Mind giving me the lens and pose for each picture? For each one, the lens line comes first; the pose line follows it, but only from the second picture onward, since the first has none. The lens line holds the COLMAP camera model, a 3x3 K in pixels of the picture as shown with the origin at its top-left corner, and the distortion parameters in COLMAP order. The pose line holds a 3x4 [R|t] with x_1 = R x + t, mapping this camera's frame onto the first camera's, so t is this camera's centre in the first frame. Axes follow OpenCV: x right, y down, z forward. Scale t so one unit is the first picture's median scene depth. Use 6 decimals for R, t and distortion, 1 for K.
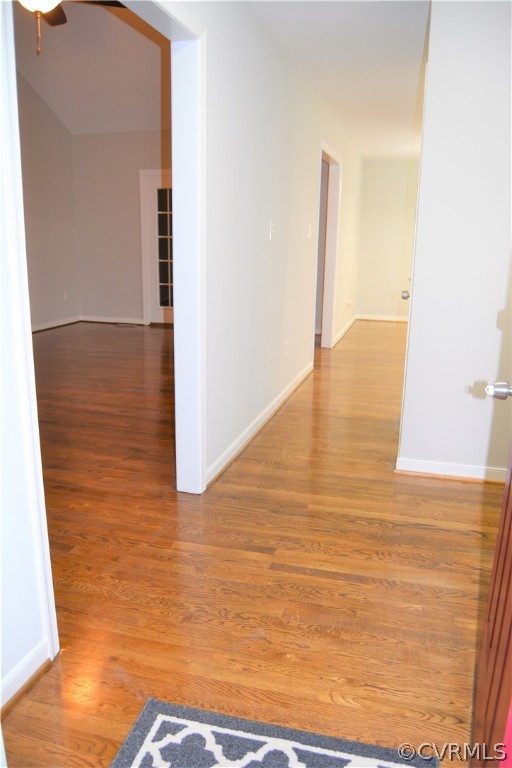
lens RADIAL K [[609.9, 0, 256.0], [0, 609.9, 384.0], [0, 0, 1]] dist [-0.086636, 0.004183]
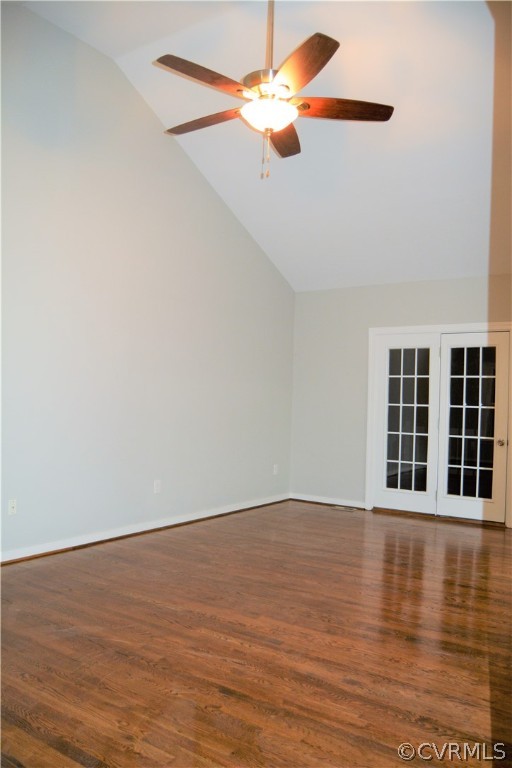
lens RADIAL K [[609.9, 0, 256.0], [0, 609.9, 384.0], [0, 0, 1]] dist [-0.086636, 0.004183]
pose [[0.944242, 0.010502, -0.329084, -0.094329], [-0.096696, 0.964261, -0.246679, -0.074072], [0.314732, 0.264746, 0.911512, 0.275297]]
